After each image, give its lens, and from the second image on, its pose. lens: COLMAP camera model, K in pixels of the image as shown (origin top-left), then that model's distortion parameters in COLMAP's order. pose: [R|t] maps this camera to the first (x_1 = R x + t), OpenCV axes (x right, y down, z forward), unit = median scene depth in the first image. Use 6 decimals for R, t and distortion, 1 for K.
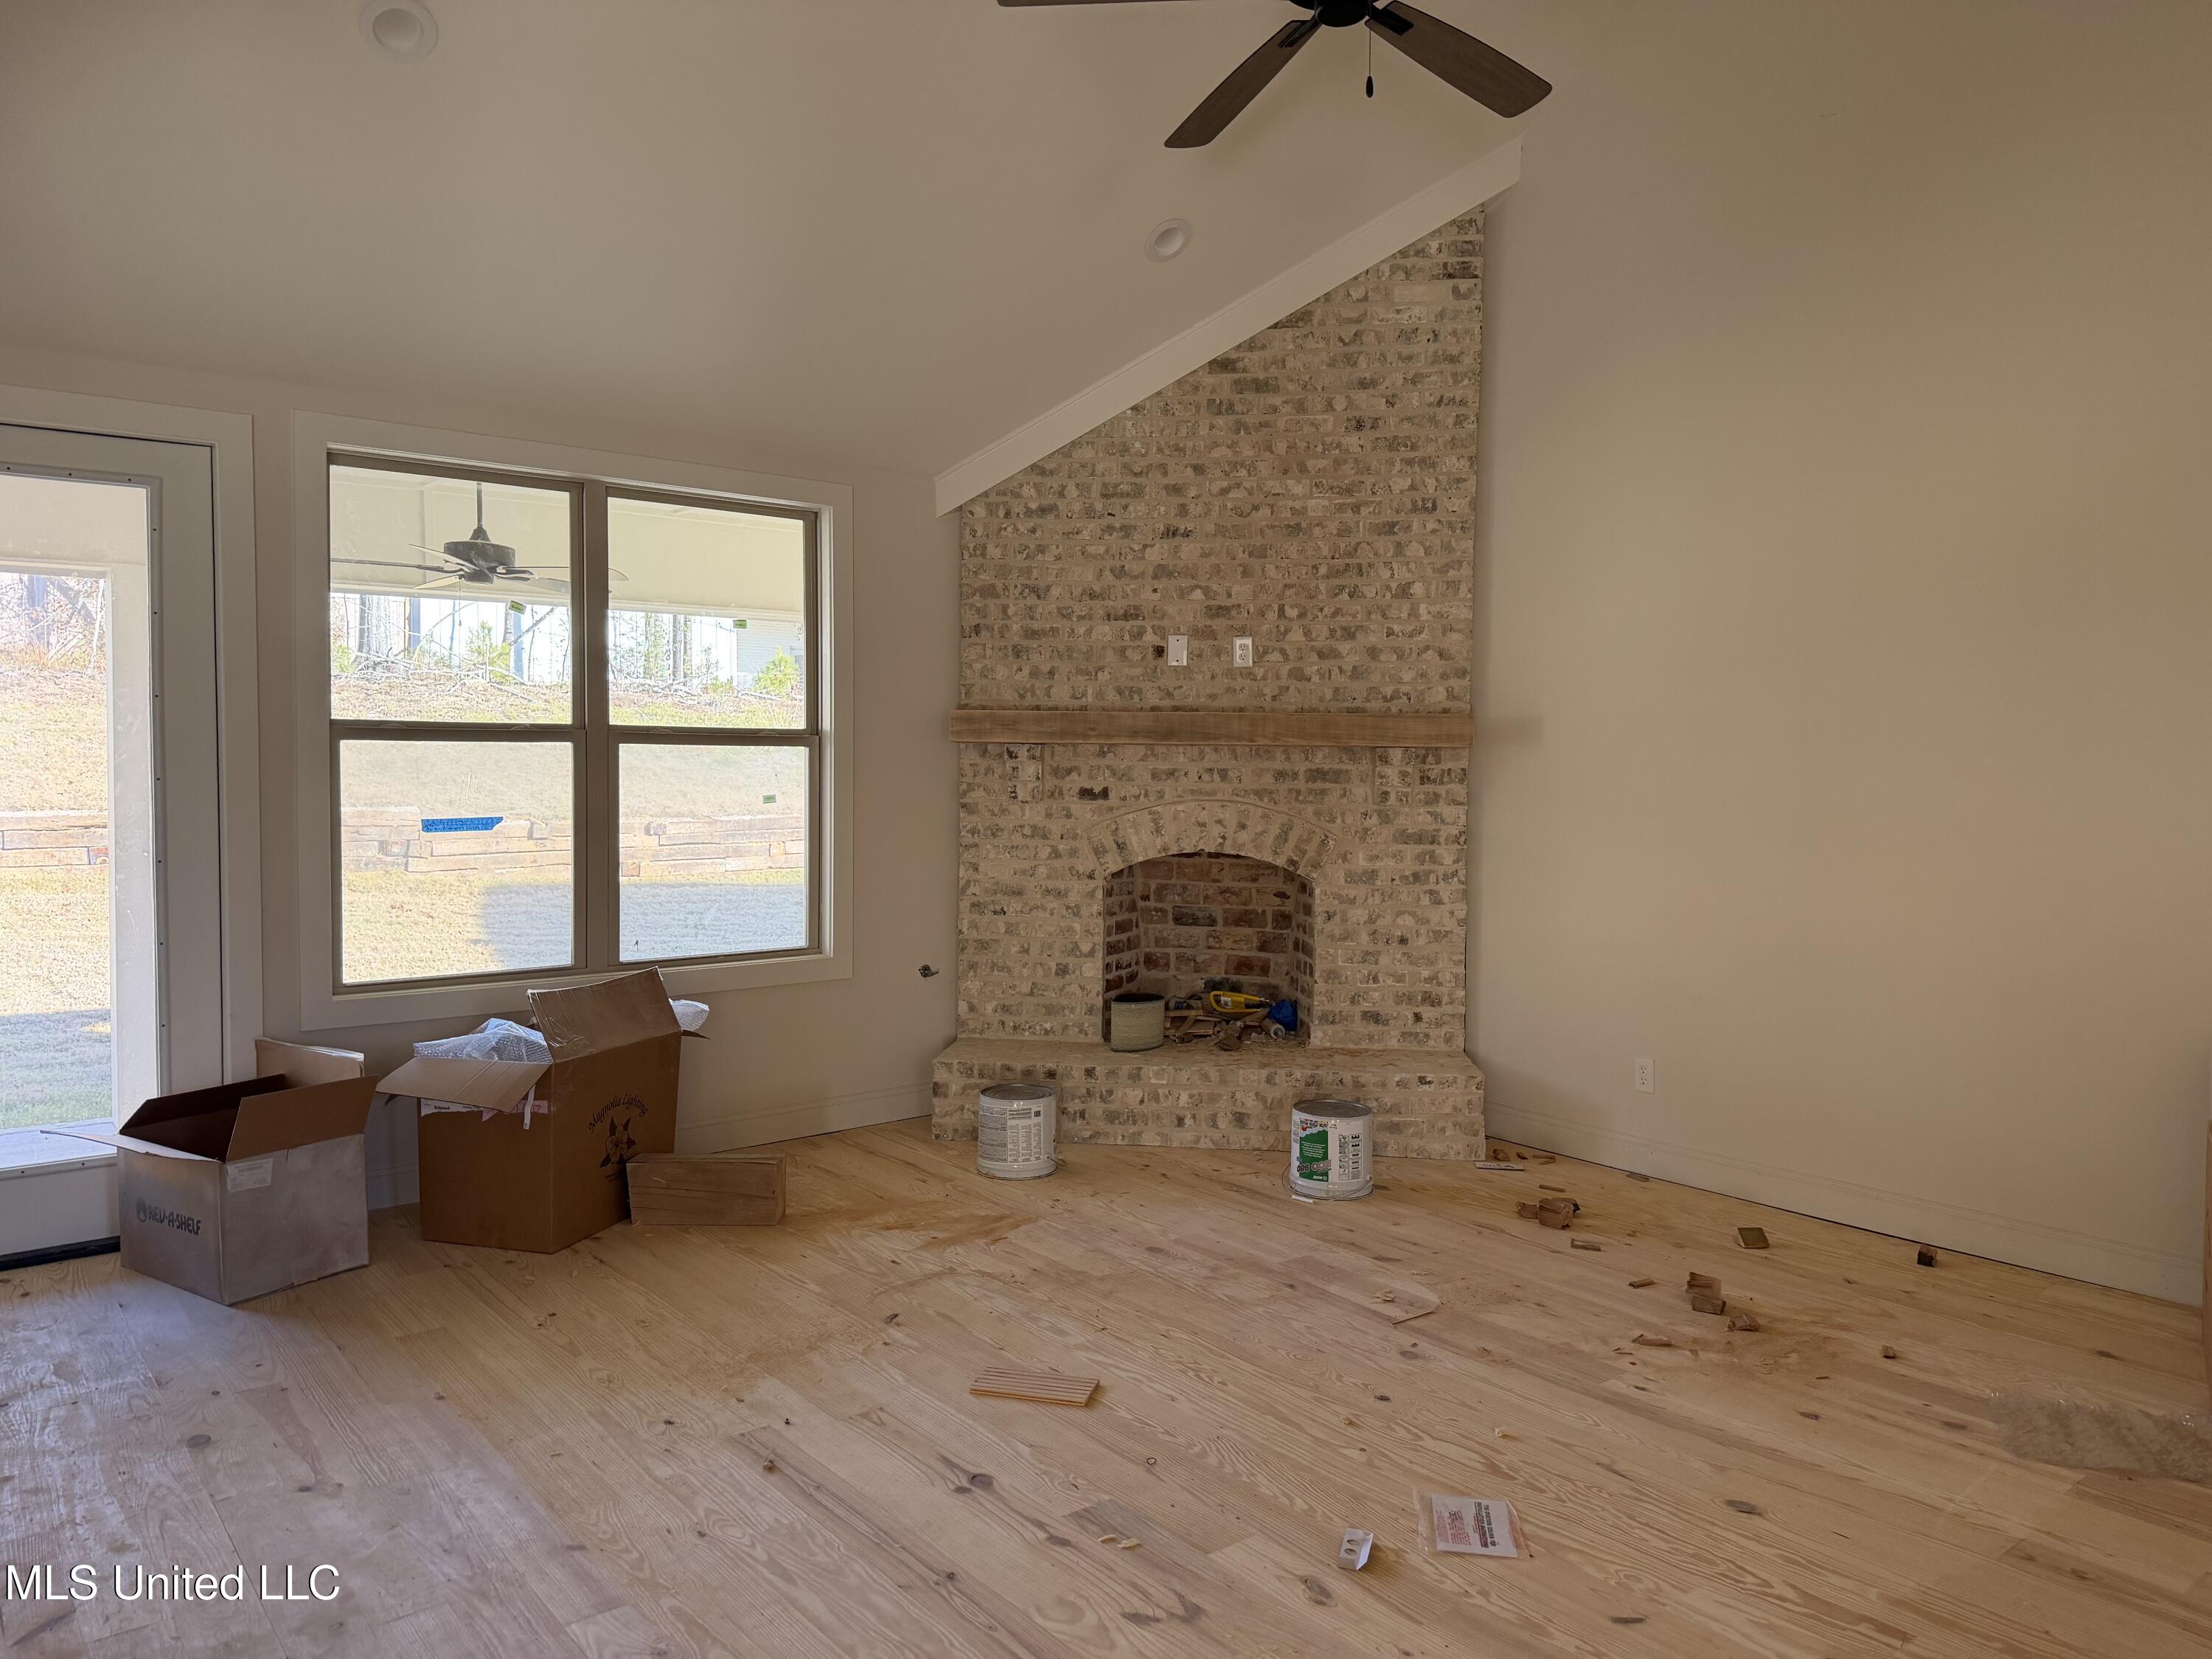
lens RADIAL K [[1558.2, 0, 1122.5], [0, 1558.2, 819.6], [0, 0, 1]] dist [0.117169, -0.149427]
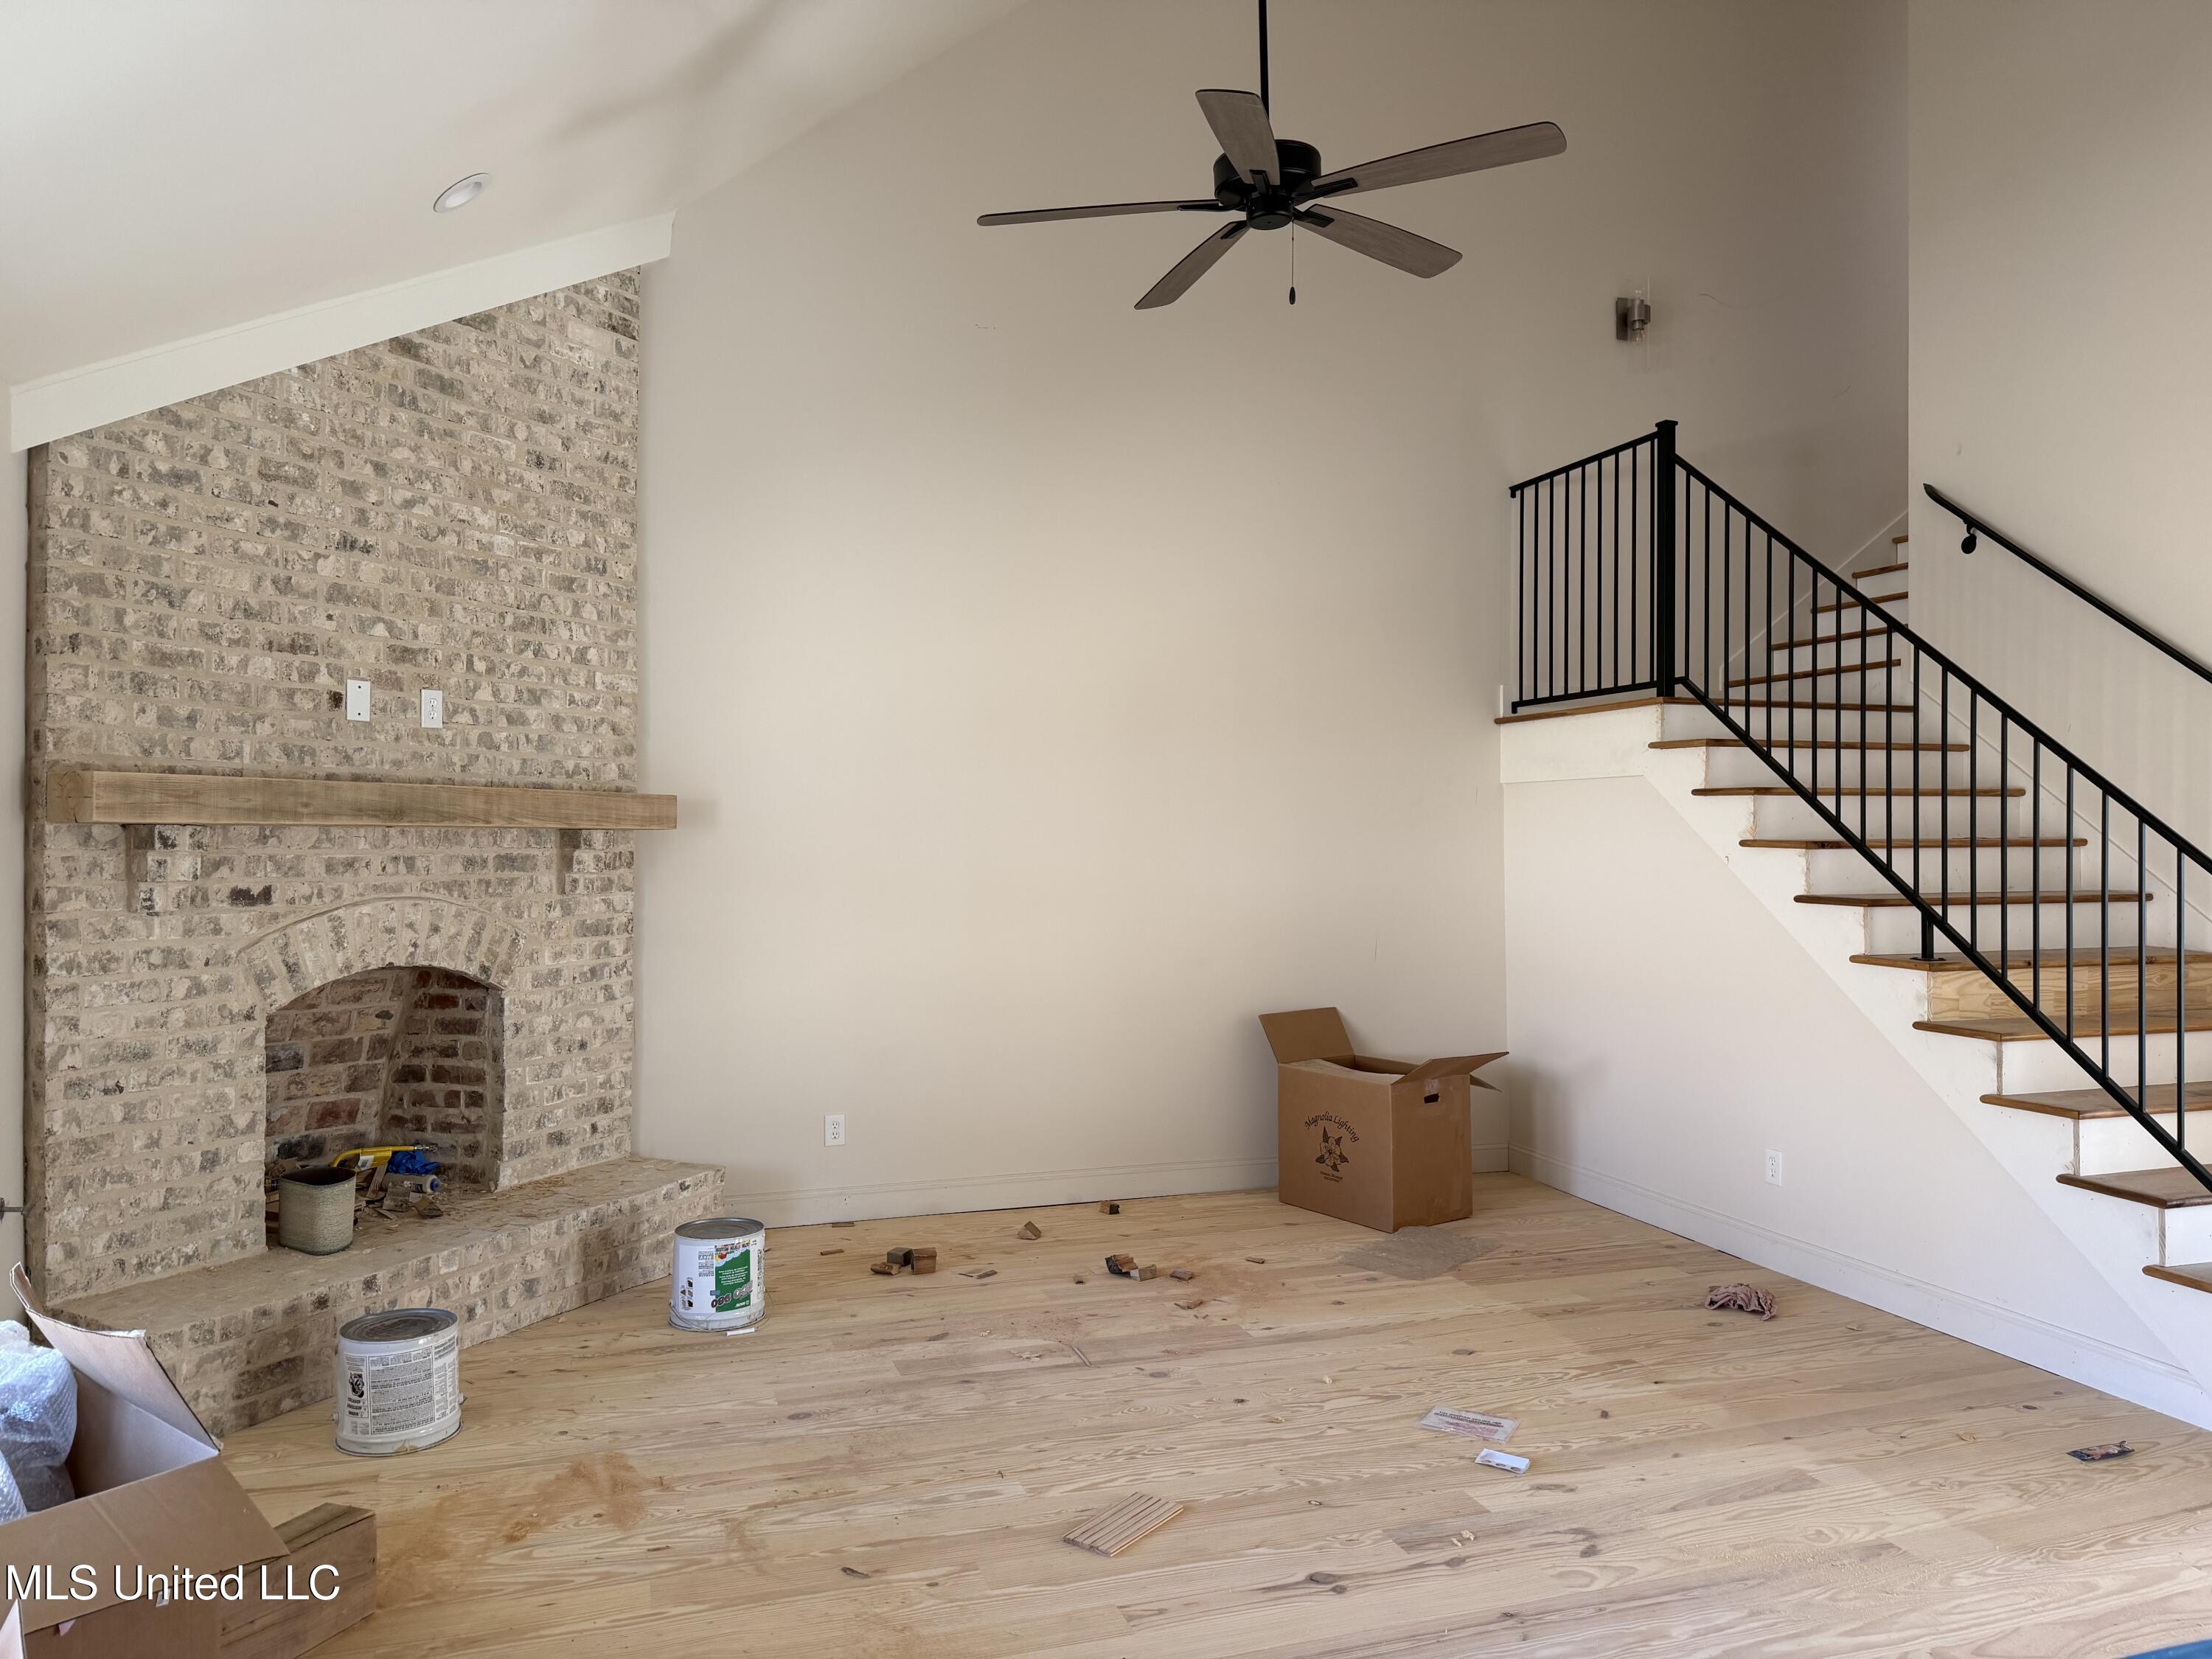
lens RADIAL K [[1558.2, 0, 1122.5], [0, 1558.2, 819.6], [0, 0, 1]] dist [0.117169, -0.149427]
pose [[0.338958, 0.002417, 0.940798, -0.564970], [0.038109, 0.999141, -0.016297, -0.024888], [-0.940029, 0.041377, 0.338574, 0.401043]]
